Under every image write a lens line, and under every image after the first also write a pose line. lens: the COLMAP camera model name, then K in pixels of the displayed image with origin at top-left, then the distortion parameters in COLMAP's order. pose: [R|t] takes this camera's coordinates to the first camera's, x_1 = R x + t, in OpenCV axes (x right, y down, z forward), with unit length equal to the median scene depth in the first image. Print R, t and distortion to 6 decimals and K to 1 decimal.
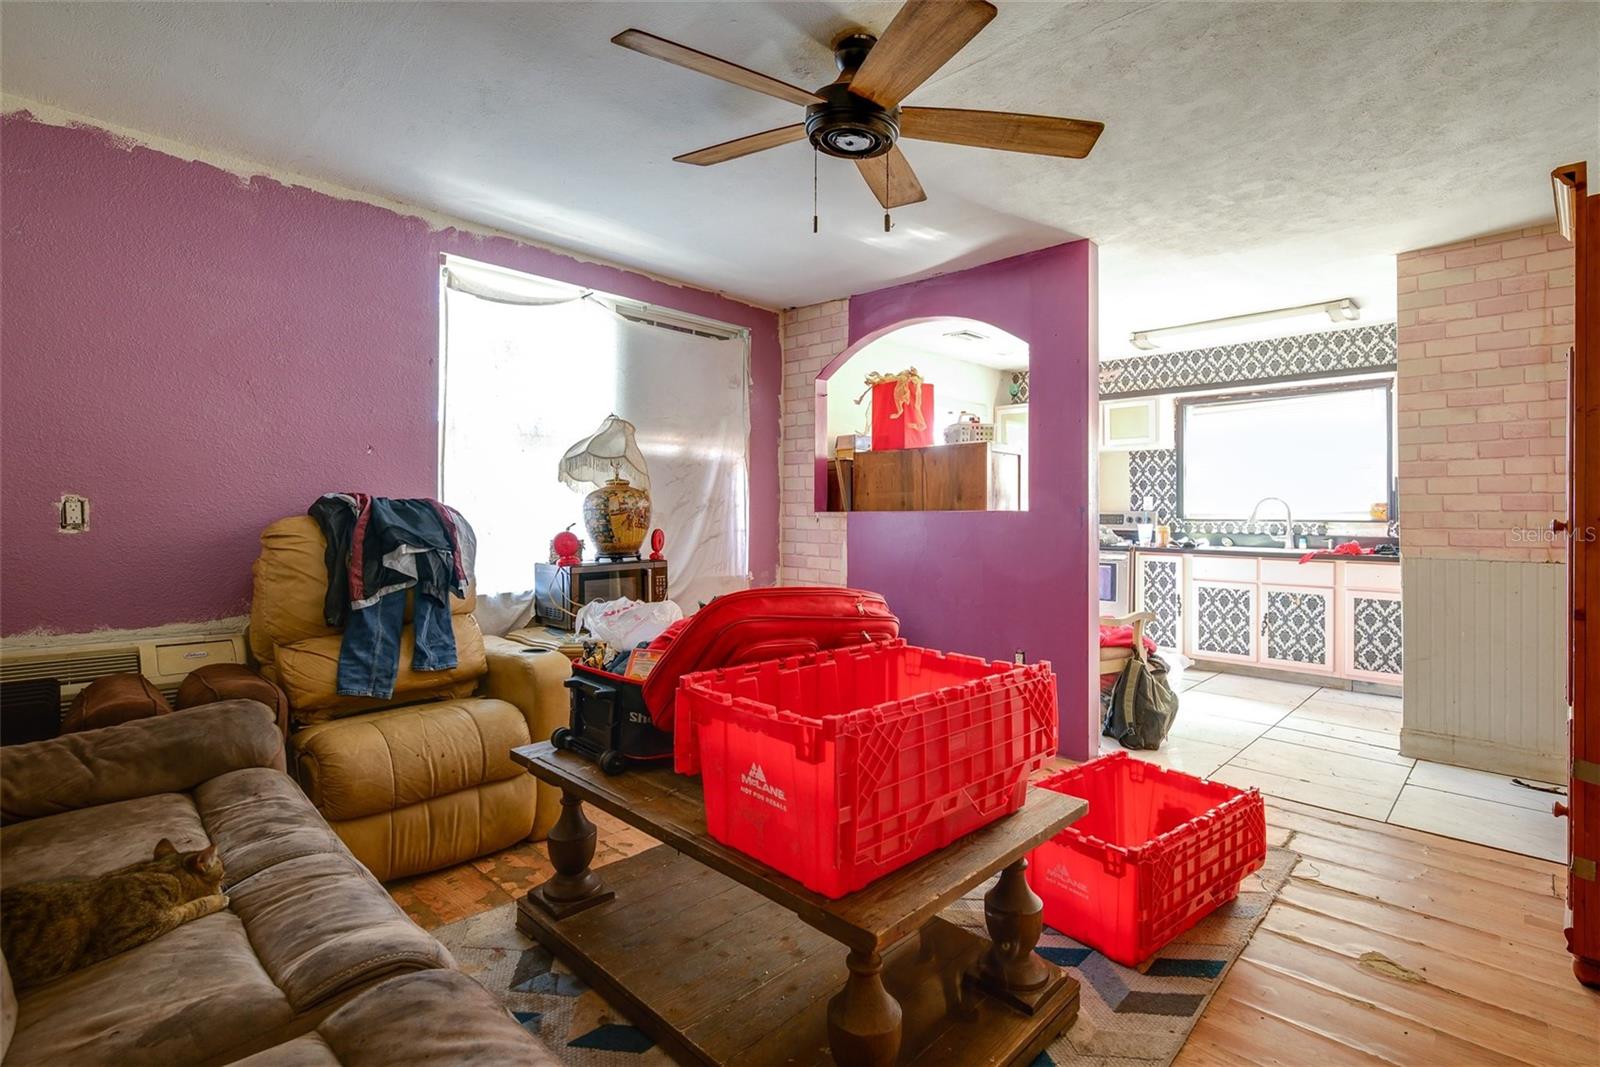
lens RADIAL K [[743.6, 0, 800.3], [0, 743.6, 532.6], [0, 0, 1]] dist [-0.001883, 0.000827]
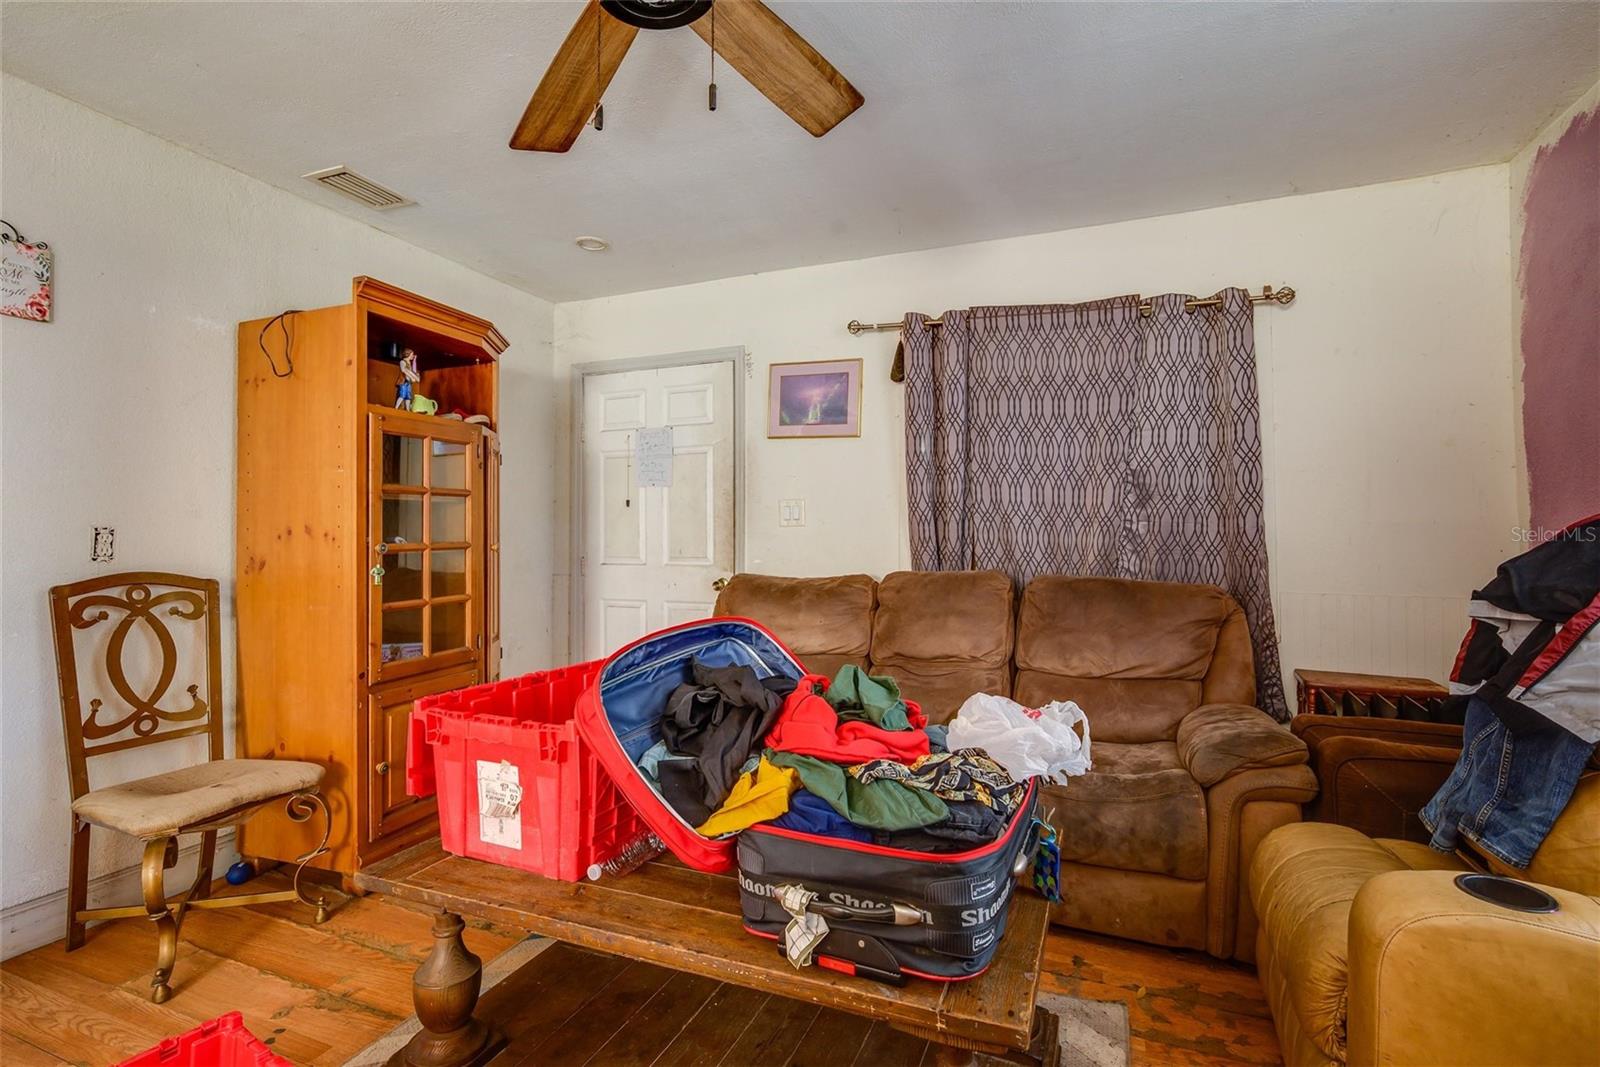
lens RADIAL K [[743.6, 0, 800.3], [0, 743.6, 532.6], [0, 0, 1]] dist [-0.001883, 0.000827]
pose [[-0.922094, -0.007786, -0.386888, 0.131012], [-0.013918, 0.999818, 0.013052, -0.028189], [0.386716, 0.017420, -0.922034, 1.077036]]
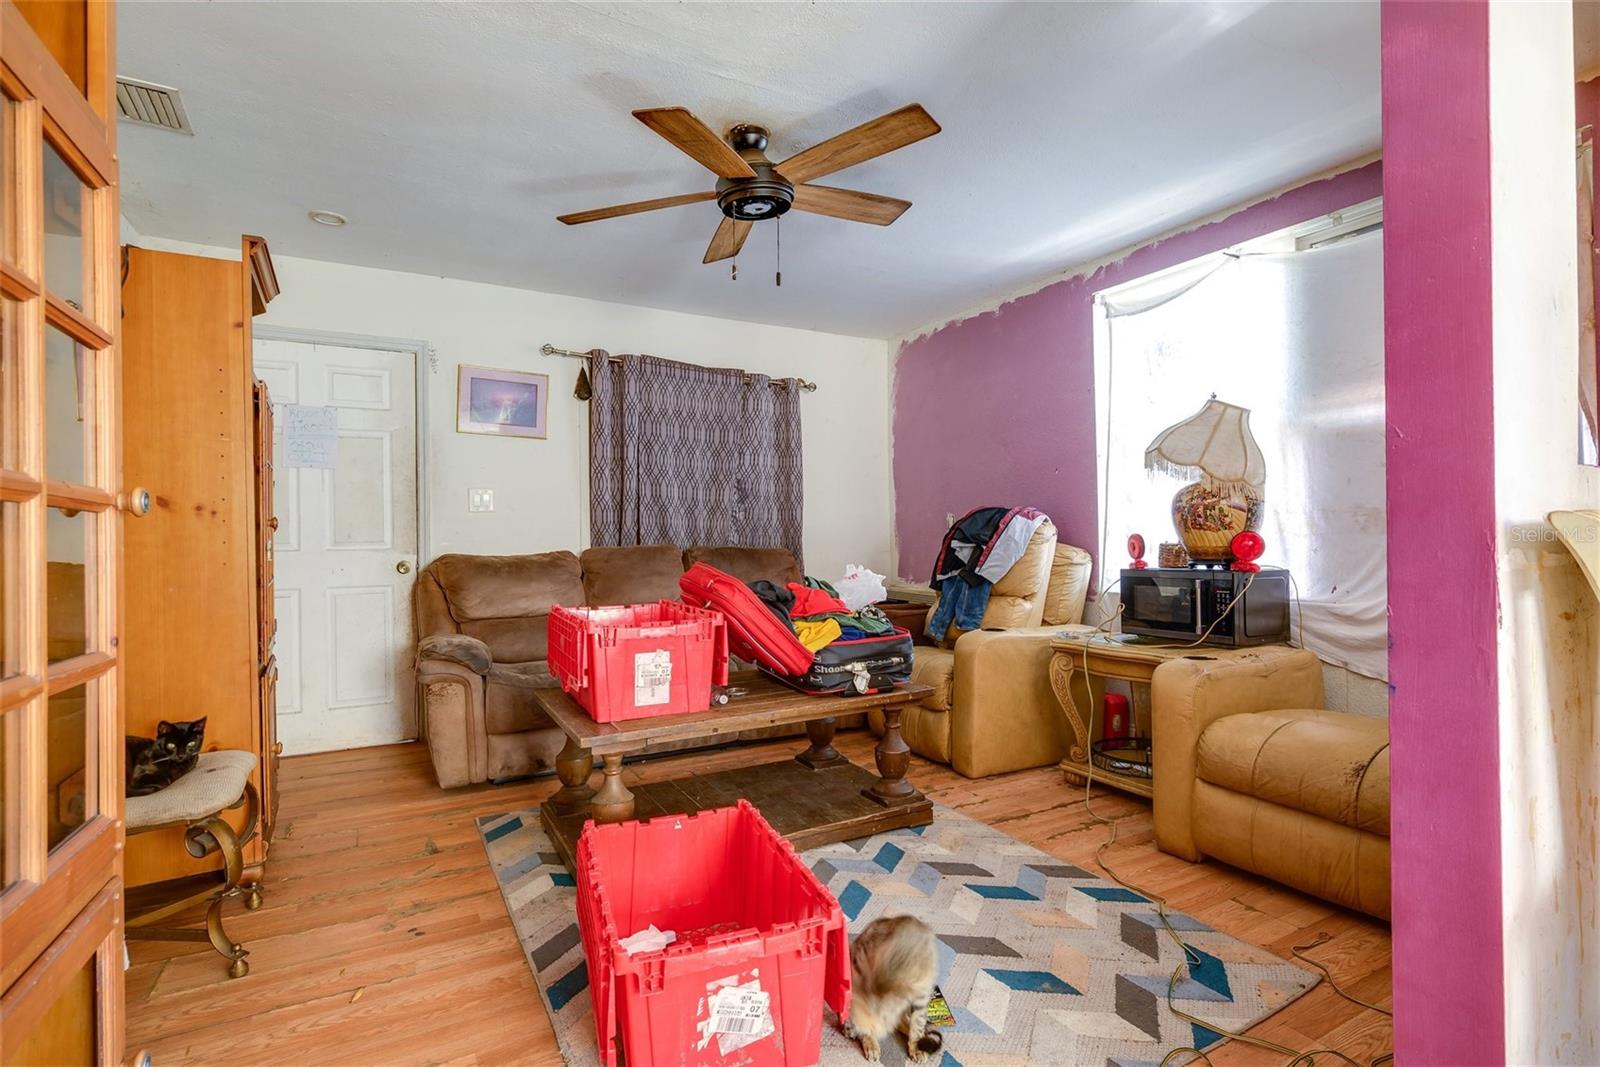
lens RADIAL K [[757.2, 0, 798.8], [0, 757.2, 551.4], [0, 0, 1]] dist [-0.001259, 0.000023]
pose [[-0.280280, 0.018596, -0.959738, 0.812488], [-0.015385, 0.999597, 0.023861, 0.006082], [0.959795, 0.021453, -0.279881, 0.919307]]
